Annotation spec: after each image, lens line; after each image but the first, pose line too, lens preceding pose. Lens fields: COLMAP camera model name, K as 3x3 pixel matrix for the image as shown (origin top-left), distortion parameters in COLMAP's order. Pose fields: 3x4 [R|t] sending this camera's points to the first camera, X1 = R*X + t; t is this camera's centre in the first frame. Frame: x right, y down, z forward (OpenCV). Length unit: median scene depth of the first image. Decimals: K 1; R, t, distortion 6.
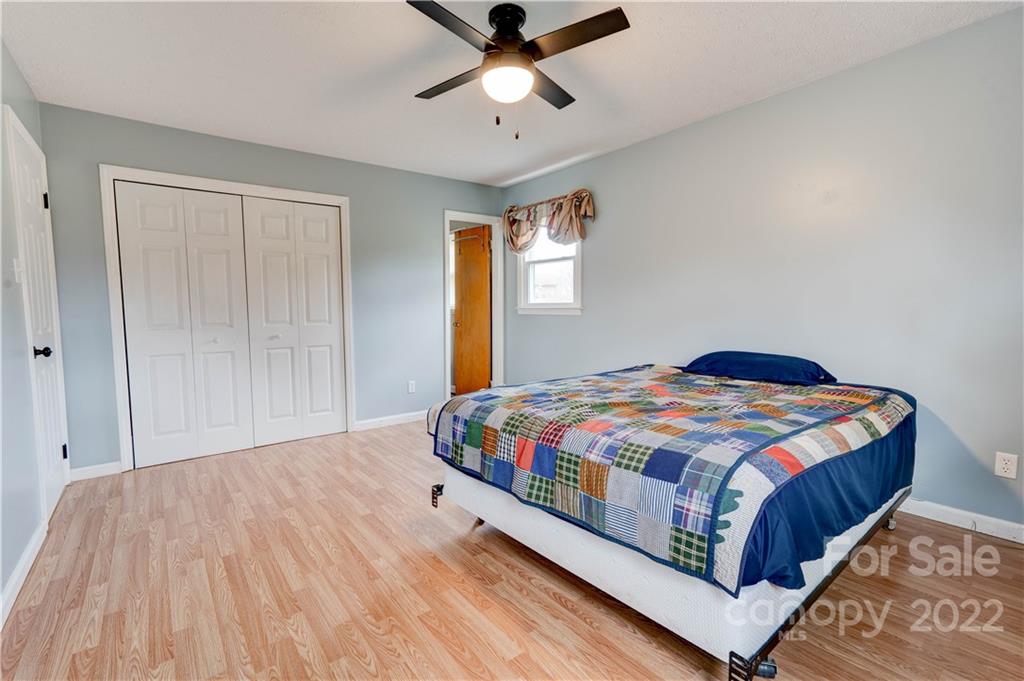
lens RADIAL K [[470.3, 0, 507.1], [0, 470.3, 341.2], [0, 0, 1]] dist [-0.001819, 0.006977]
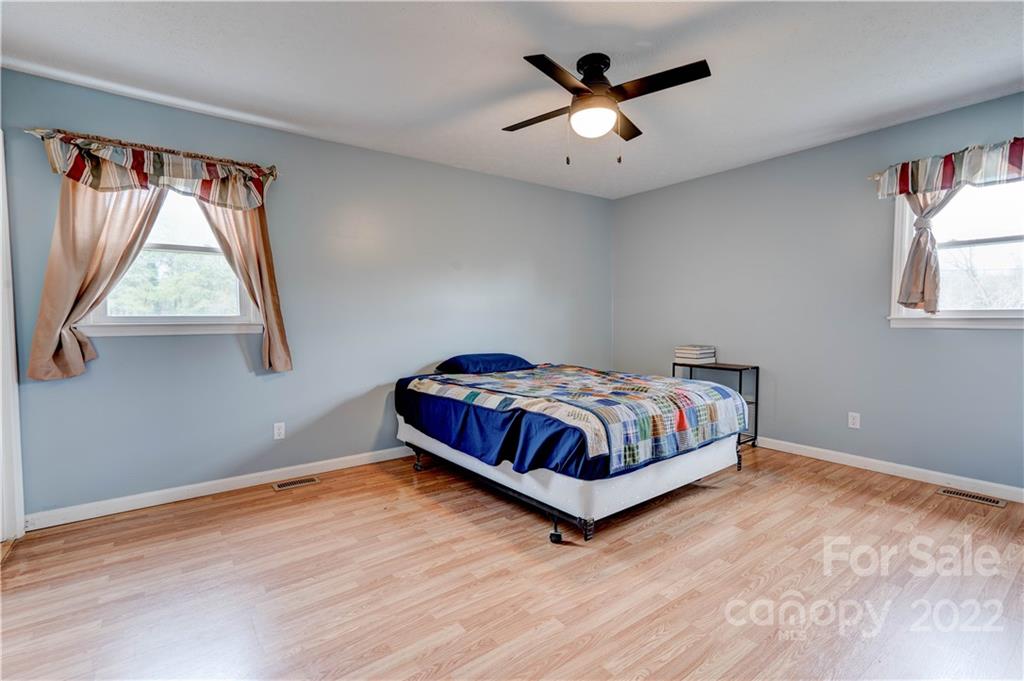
lens RADIAL K [[470.3, 0, 507.3], [0, 470.3, 337.0], [0, 0, 1]] dist [-0.001819, 0.006977]
pose [[0.005852, -0.030730, 0.999511, -1.124884], [0.079801, 0.996354, 0.030166, -0.079965], [-0.996794, 0.079586, 0.008283, 1.209276]]
